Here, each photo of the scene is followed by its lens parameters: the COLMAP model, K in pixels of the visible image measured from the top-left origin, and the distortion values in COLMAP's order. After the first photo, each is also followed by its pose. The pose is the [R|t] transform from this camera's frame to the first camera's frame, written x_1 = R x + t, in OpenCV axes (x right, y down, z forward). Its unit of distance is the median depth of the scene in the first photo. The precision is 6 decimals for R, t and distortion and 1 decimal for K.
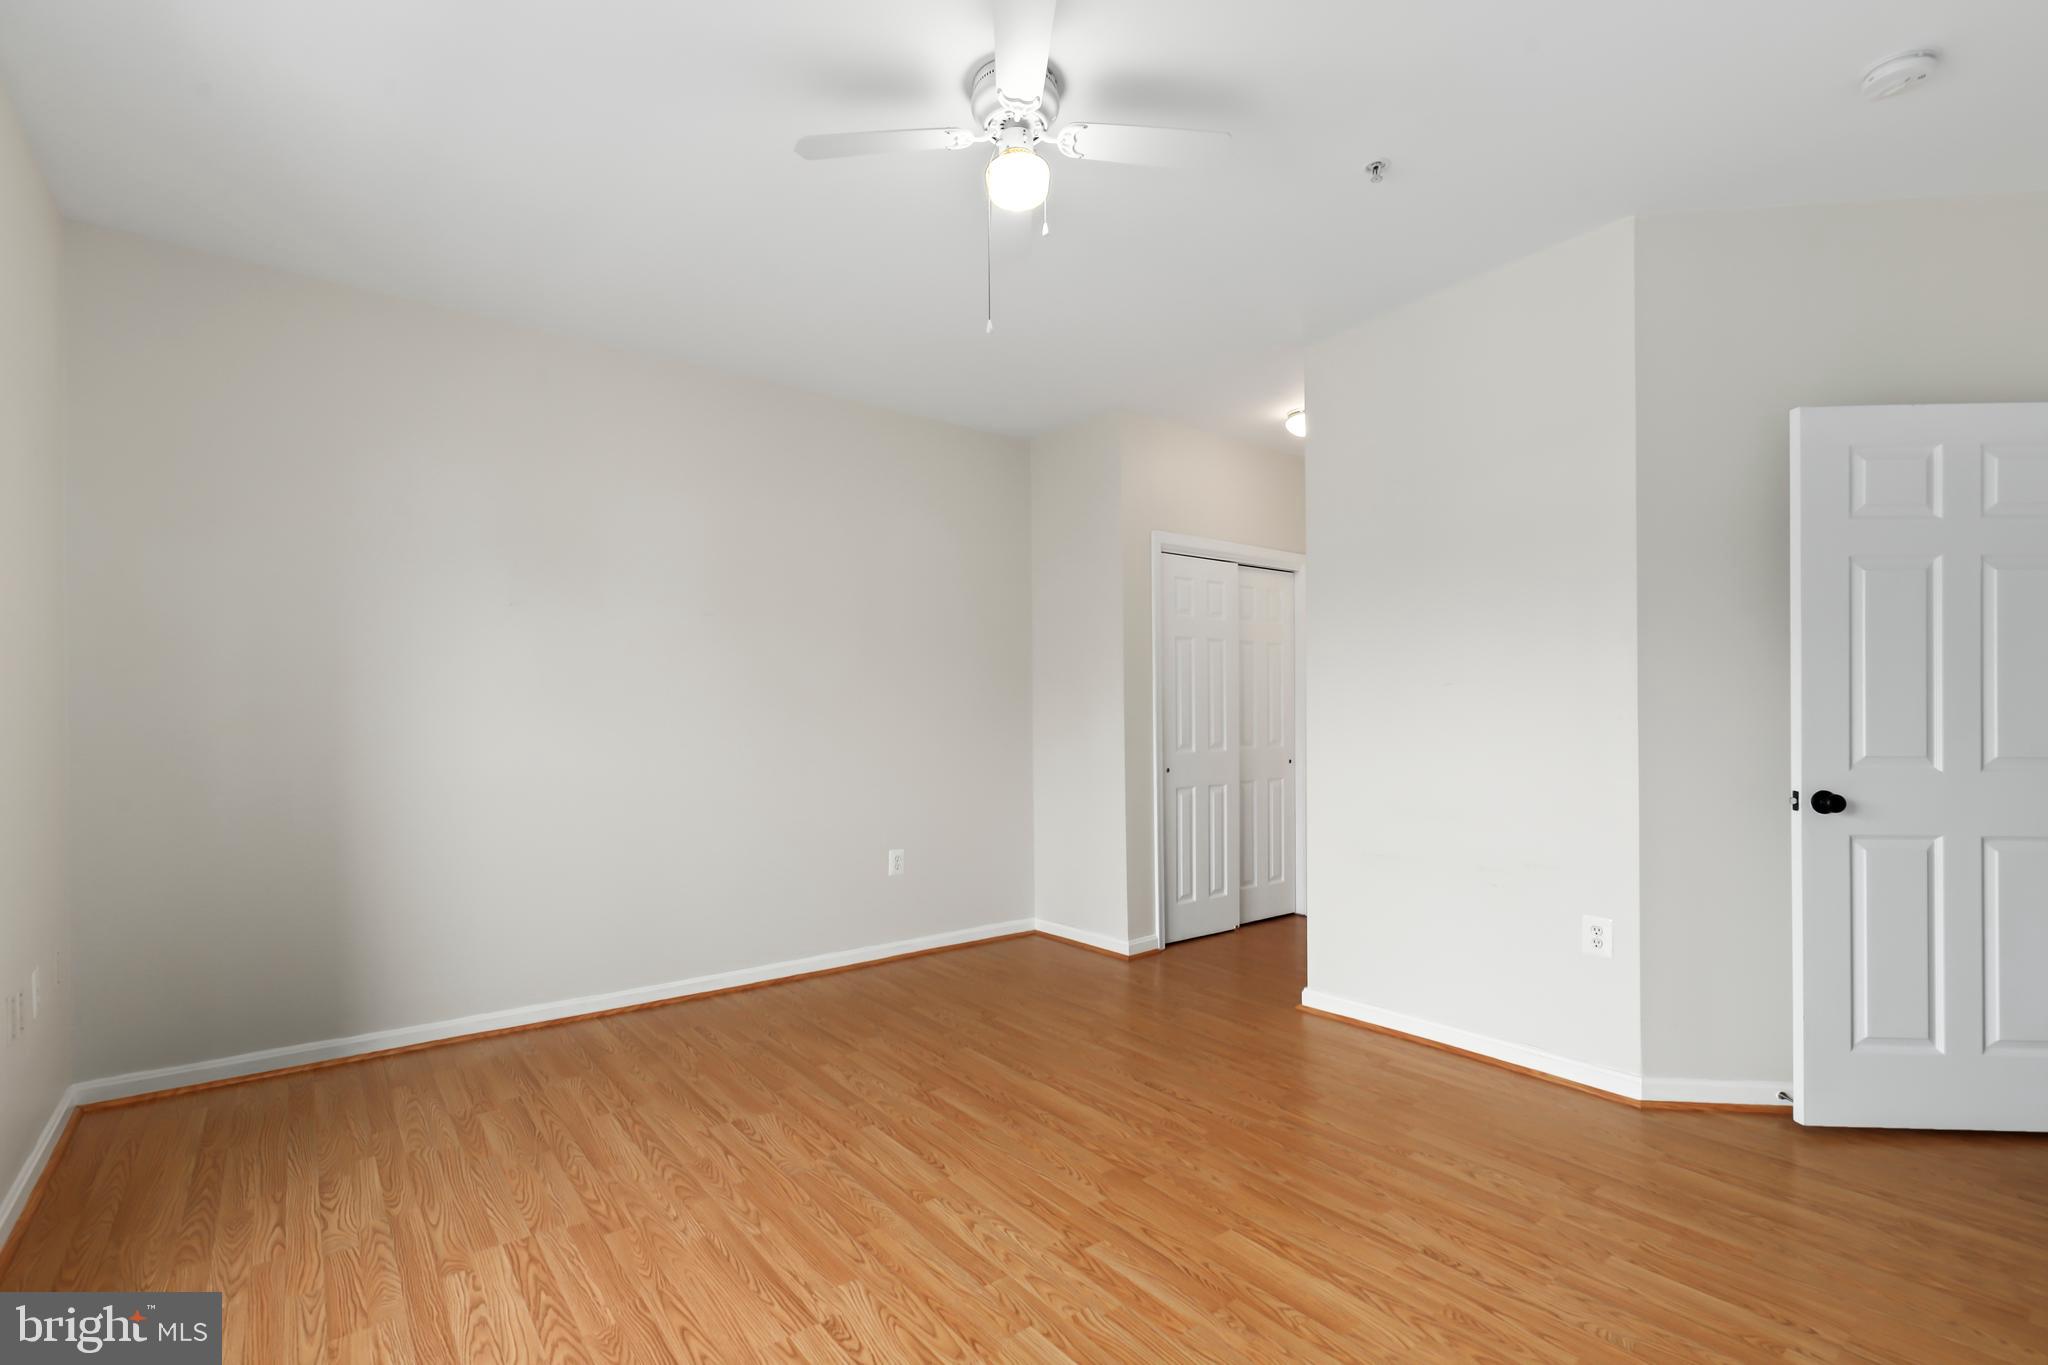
lens RADIAL K [[940.2, 0, 1016.7], [0, 940.2, 686.9], [0, 0, 1]] dist [0.001147, -0.000199]
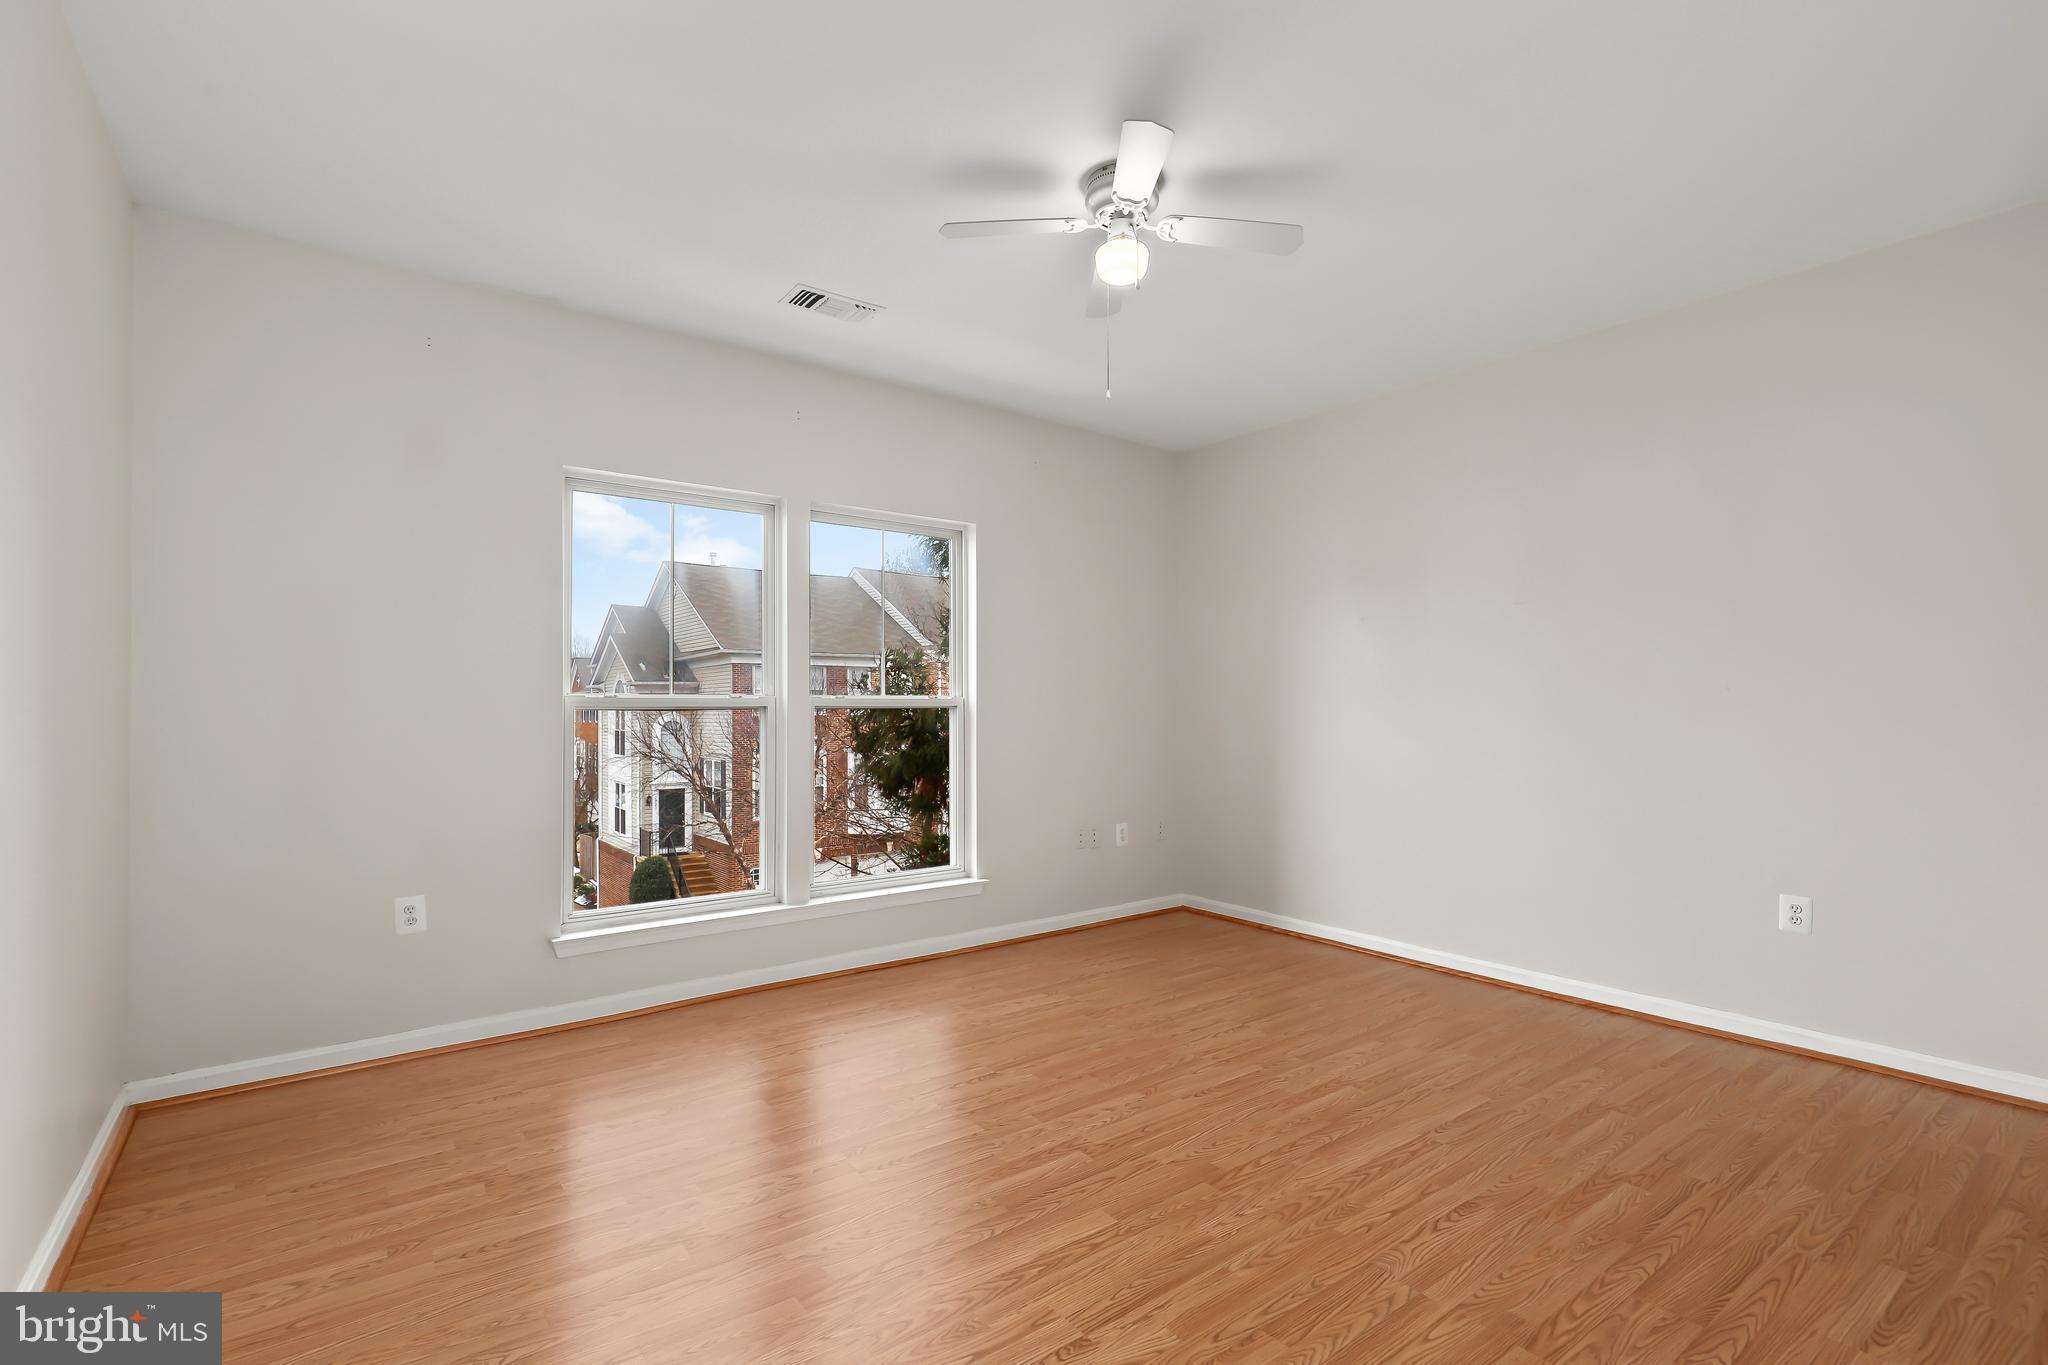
lens RADIAL K [[940.2, 0, 1025.3], [0, 940.2, 694.8], [0, 0, 1]] dist [0.001147, -0.000199]
pose [[-0.019160, -0.009294, -0.999773, 0.932904], [0.028886, 0.999534, -0.009845, 0.020582], [0.999399, -0.029069, -0.018883, 0.710469]]
